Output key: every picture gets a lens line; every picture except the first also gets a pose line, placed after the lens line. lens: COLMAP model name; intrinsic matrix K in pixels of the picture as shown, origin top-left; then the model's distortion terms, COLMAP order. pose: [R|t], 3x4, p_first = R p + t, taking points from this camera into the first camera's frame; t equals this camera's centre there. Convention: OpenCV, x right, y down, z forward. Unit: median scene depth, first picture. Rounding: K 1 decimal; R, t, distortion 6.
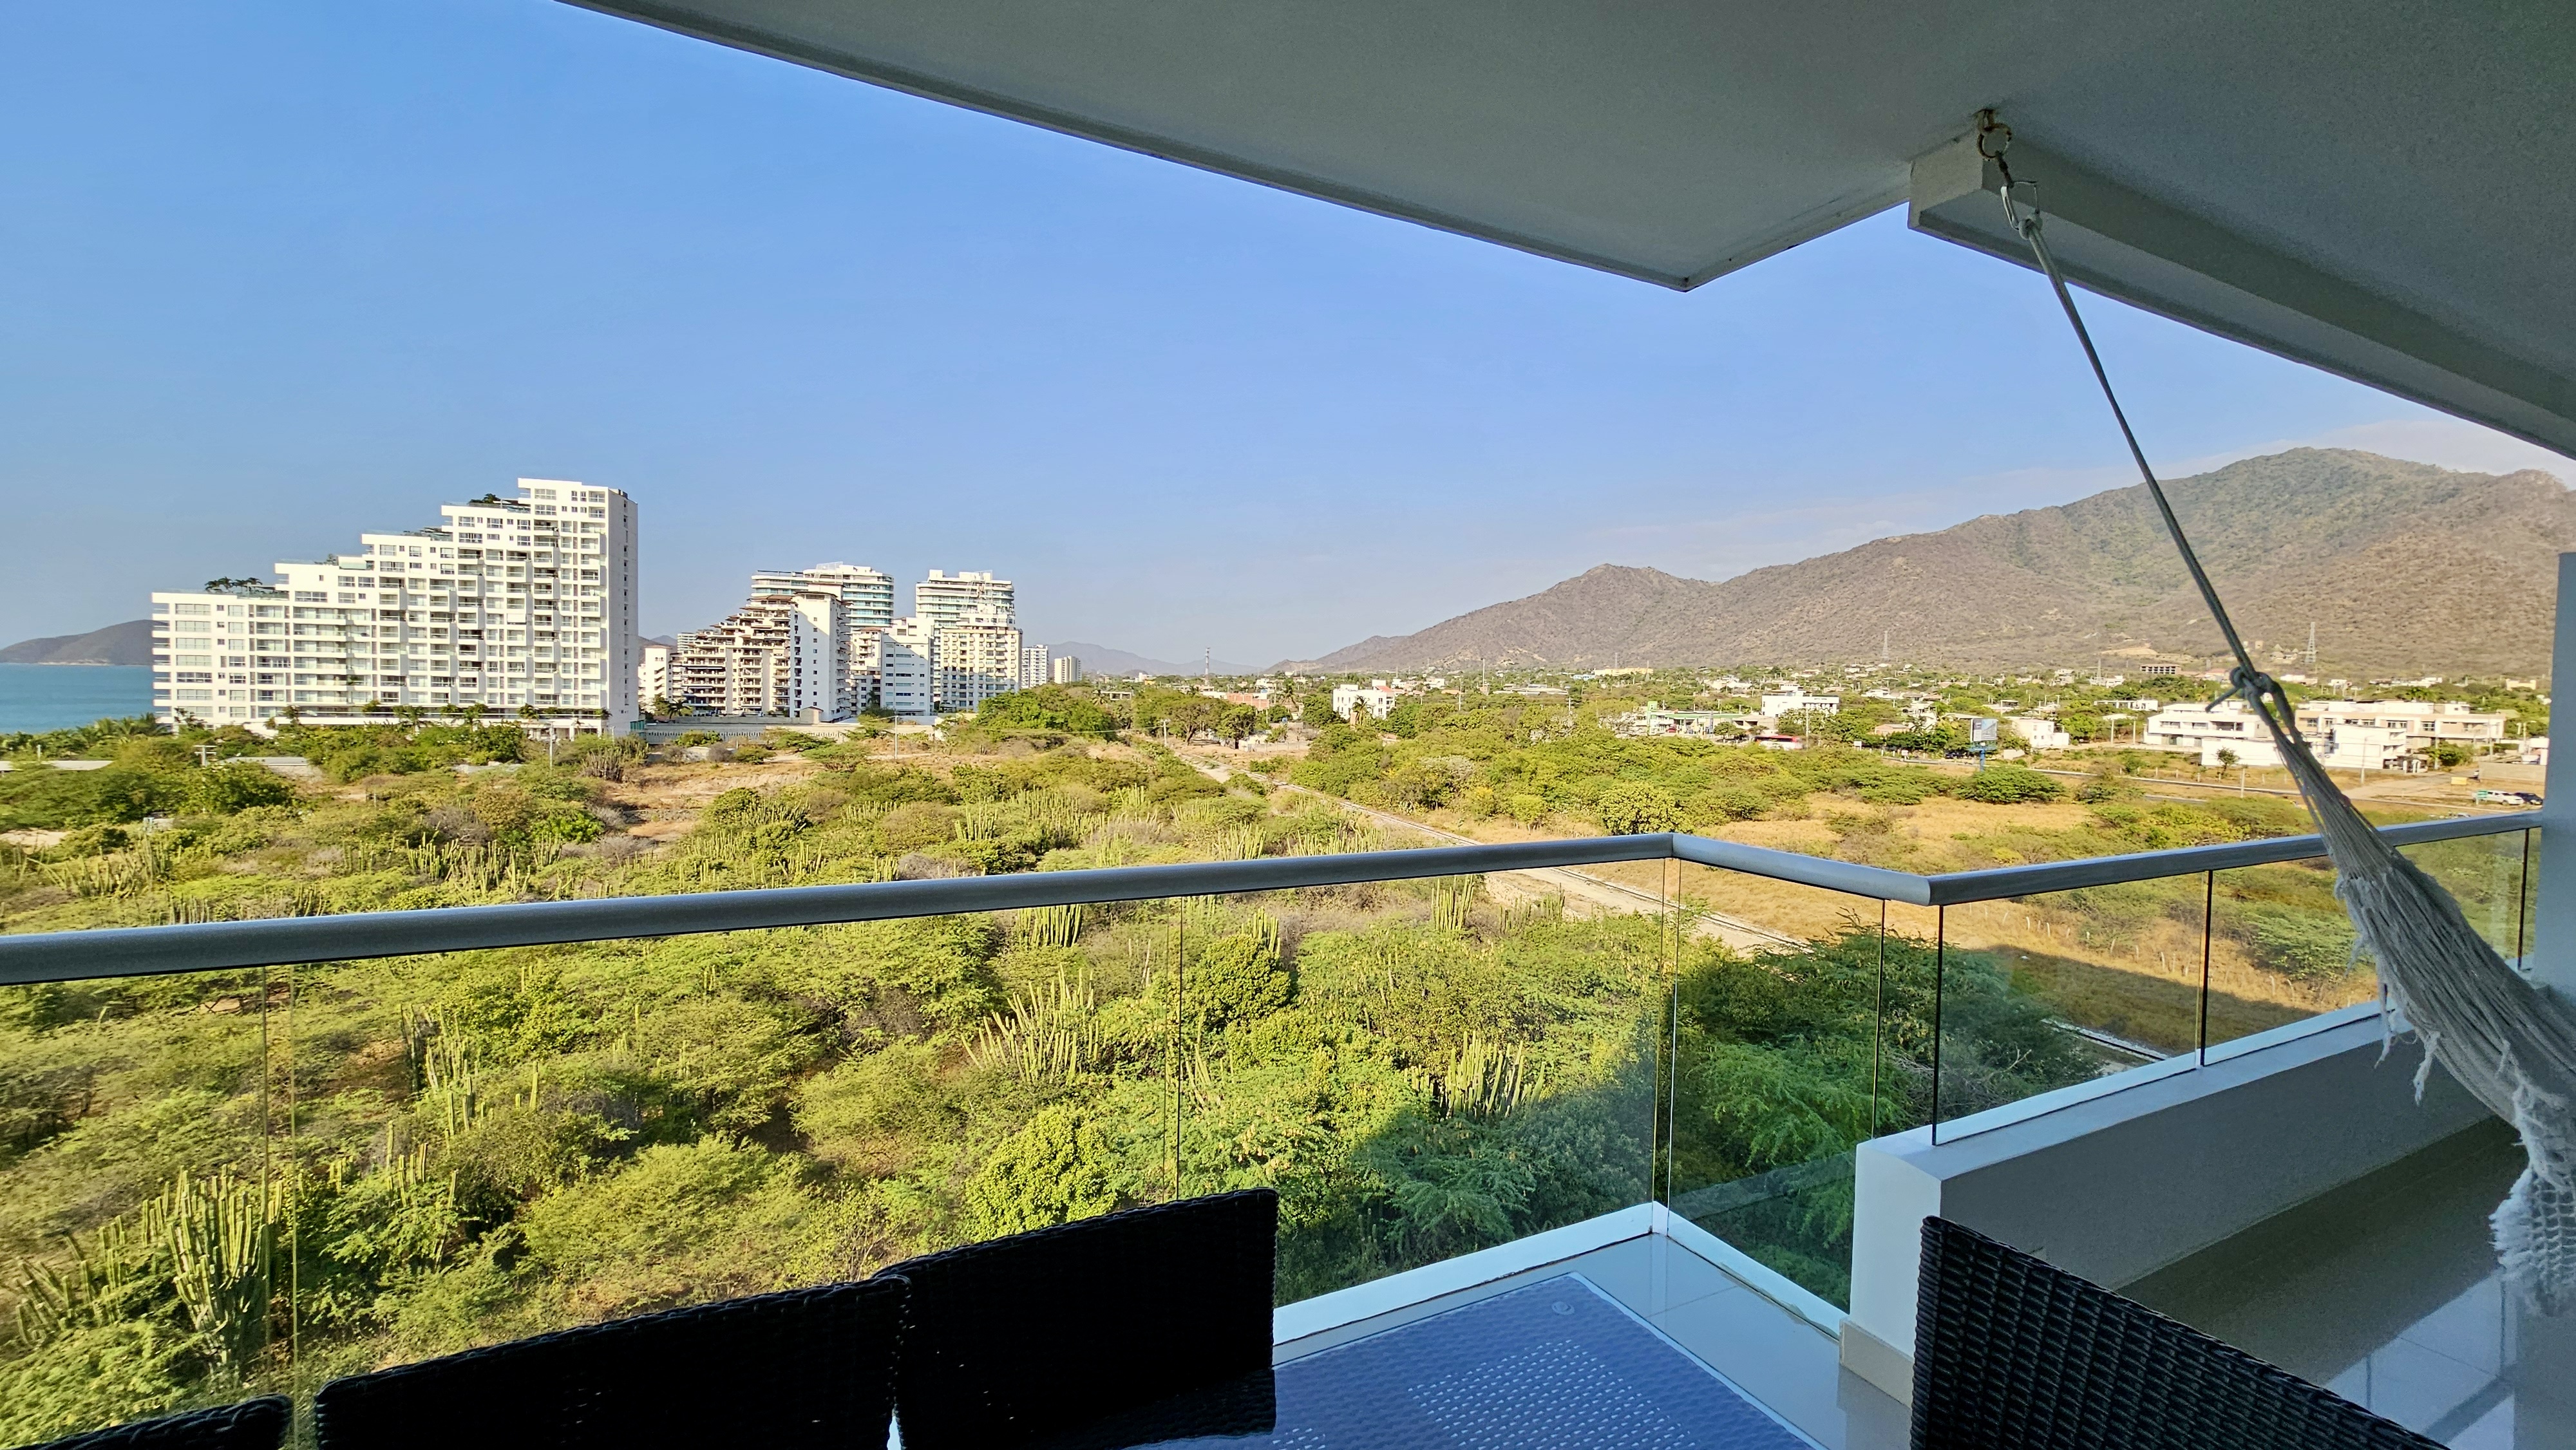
lens RADIAL K [[1045.7, 0, 1295.5], [0, 1045.7, 727.3], [0, 0, 1]] dist [-0.006627, 0.001084]
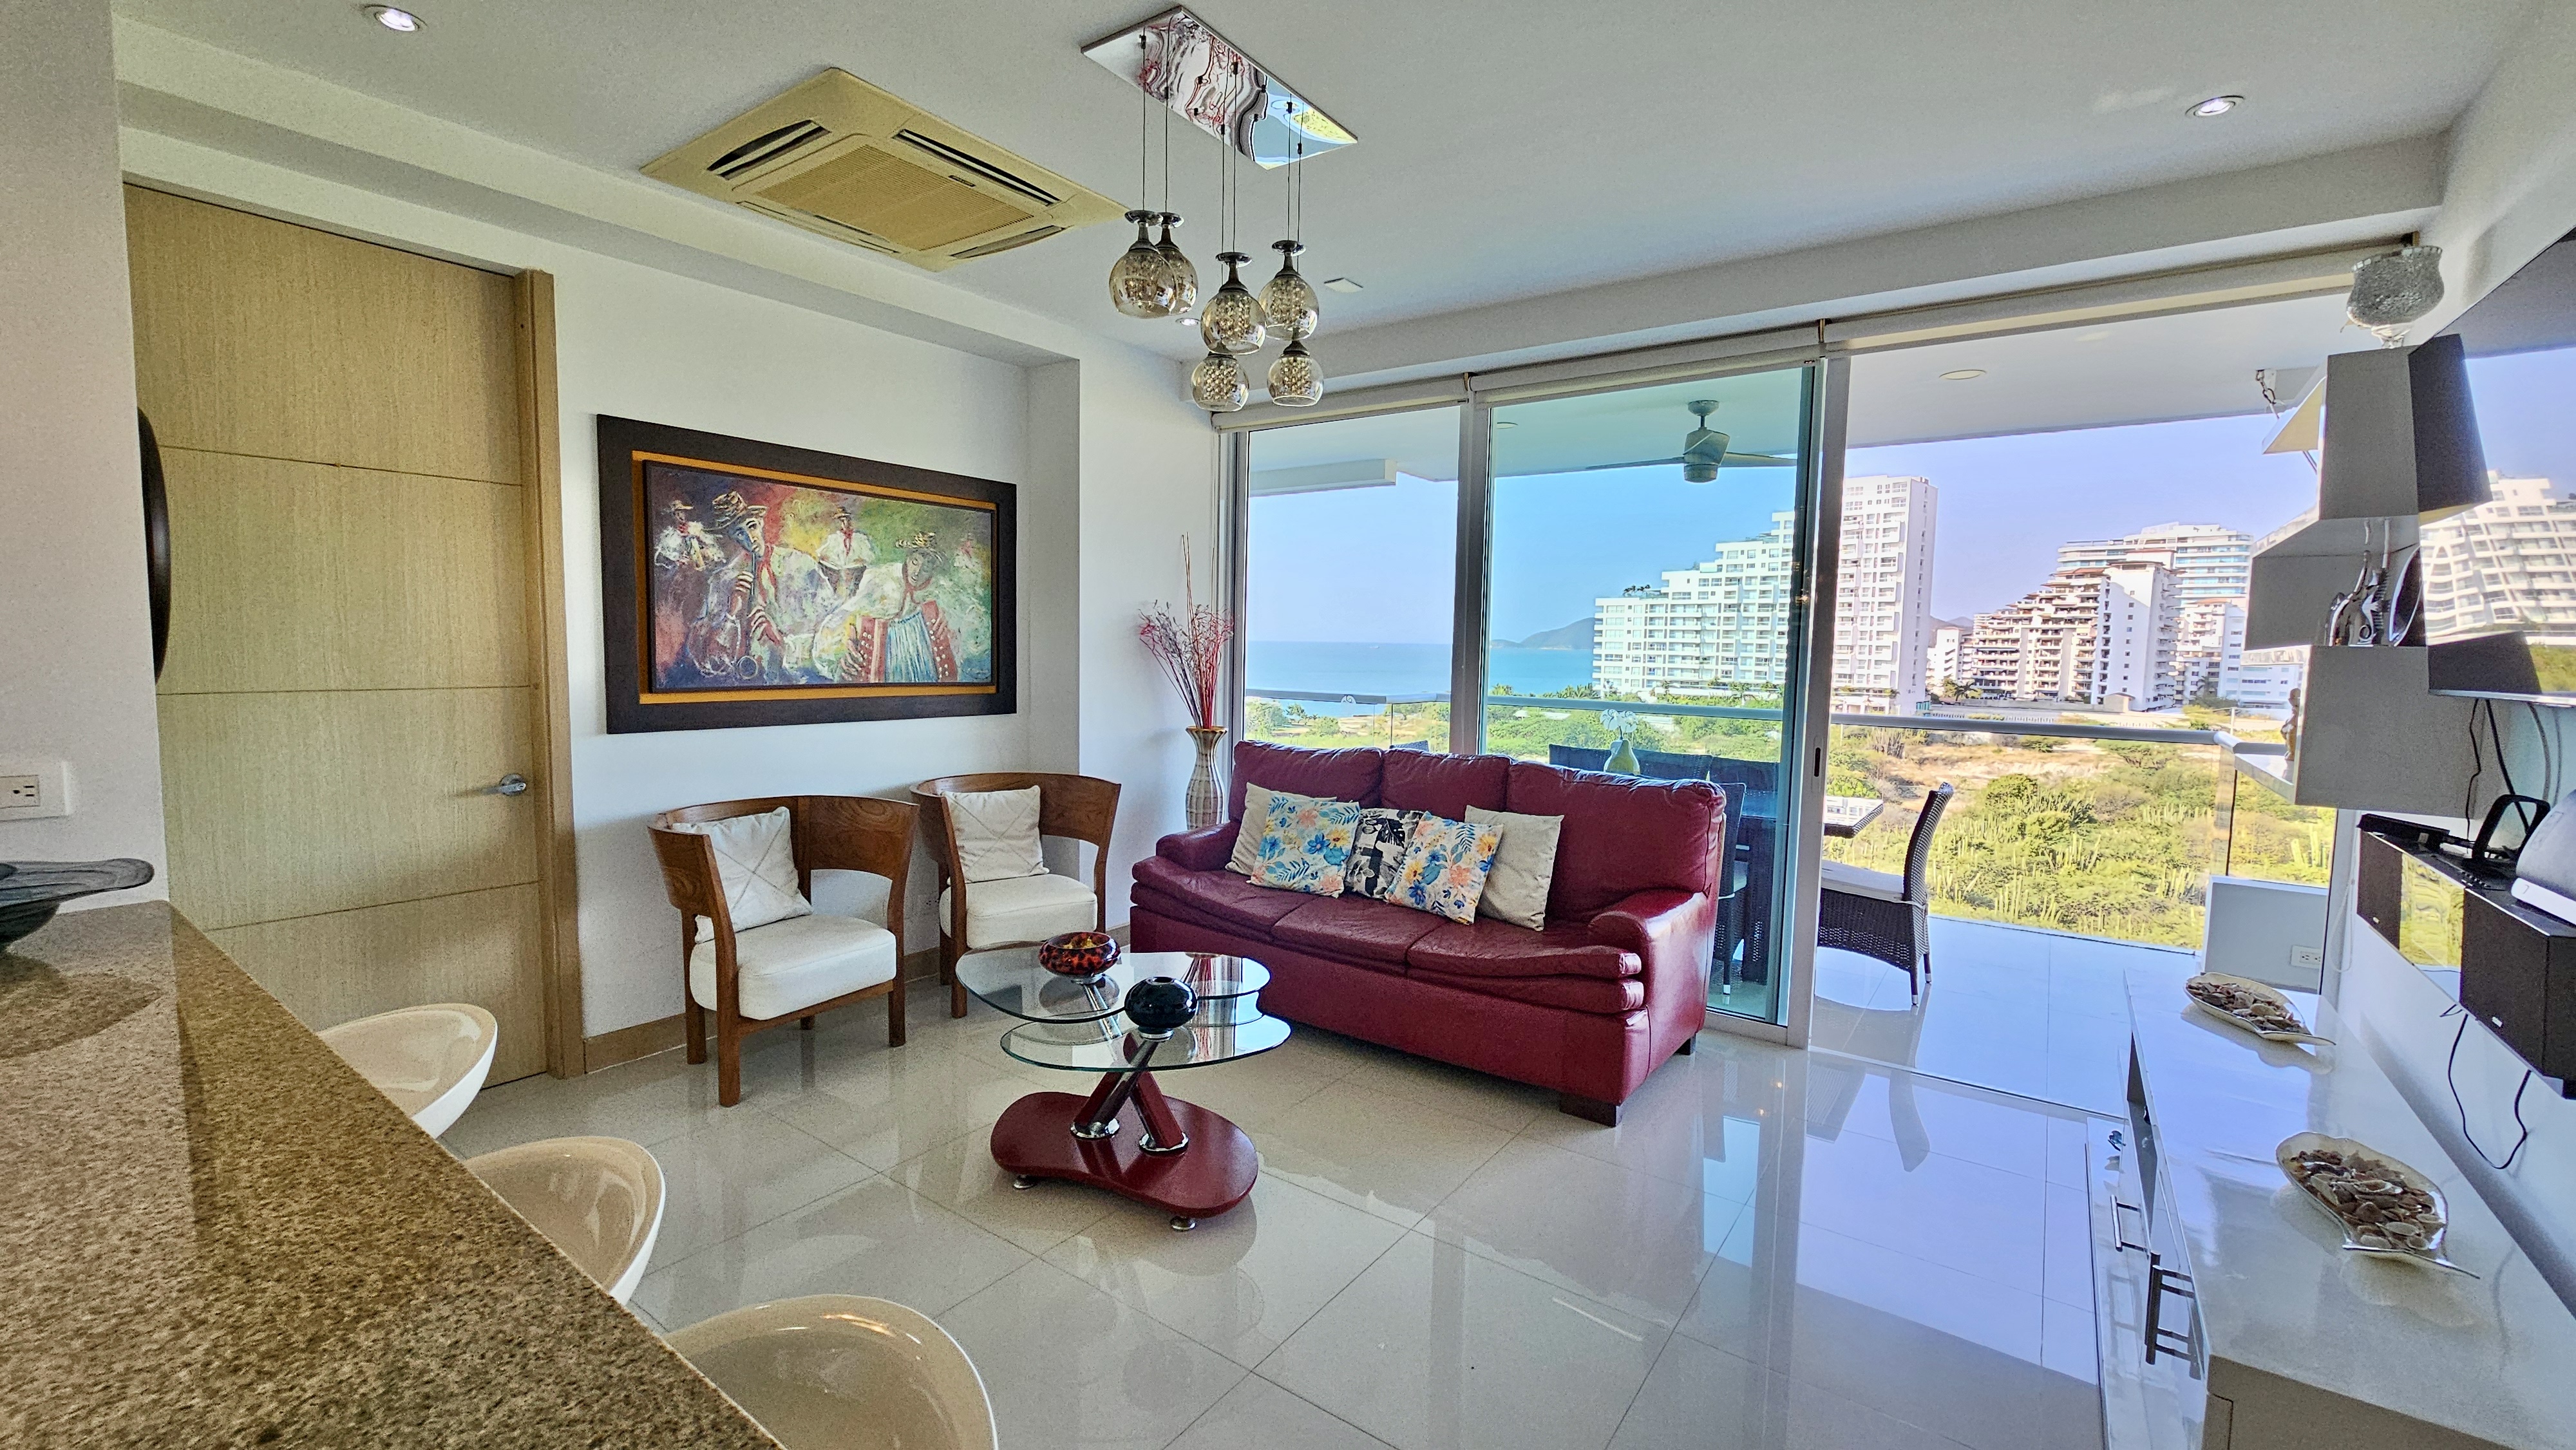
lens RADIAL K [[1045.7, 0, 1302.5], [0, 1045.7, 720.1], [0, 0, 1]] dist [-0.006627, 0.001084]
pose [[0.451473, 0.054715, -0.890605, 0.008892], [-0.045507, 0.998231, 0.038259, 0.000871], [0.891123, 0.023256, 0.453165, -0.008286]]
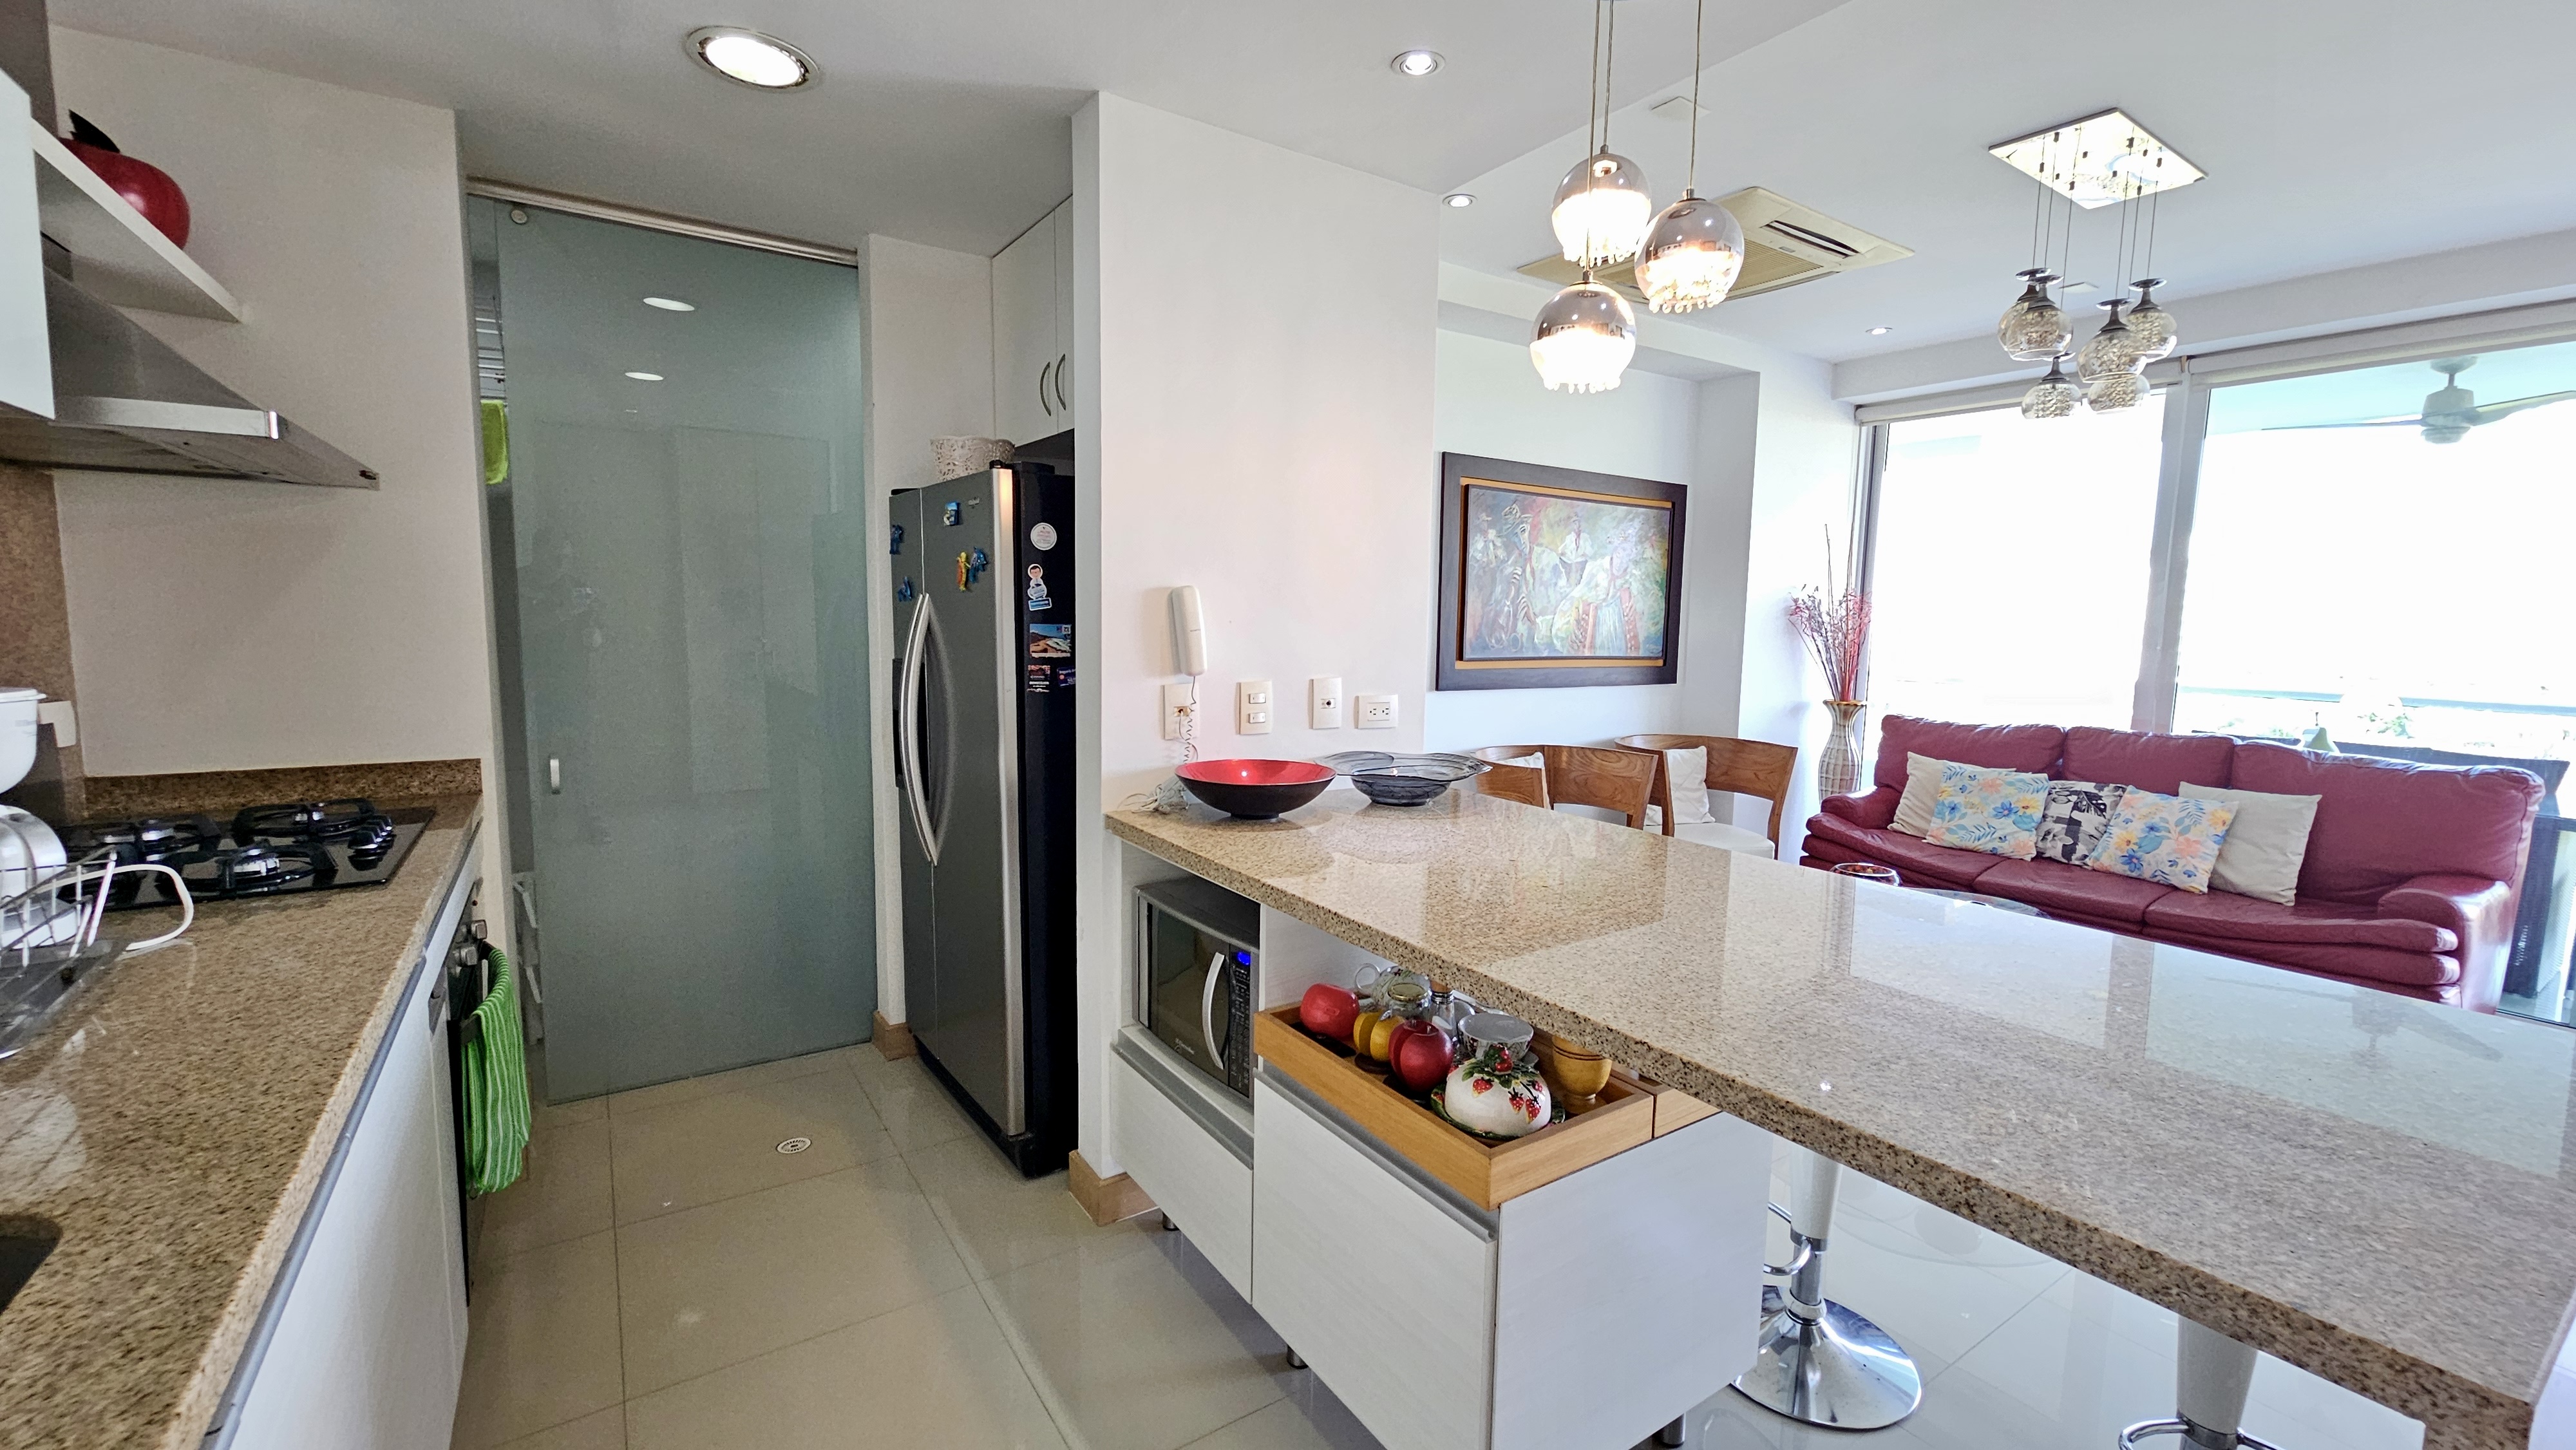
lens RADIAL K [[1045.7, 0, 1290.2], [0, 1045.7, 721.6], [0, 0, 1]] dist [-0.006627, 0.001084]
pose [[0.108725, 0.086713, -0.990283, 0.075068], [-0.055493, 0.995164, 0.081048, 0.012995], [0.992522, 0.046142, 0.113011, -0.265500]]
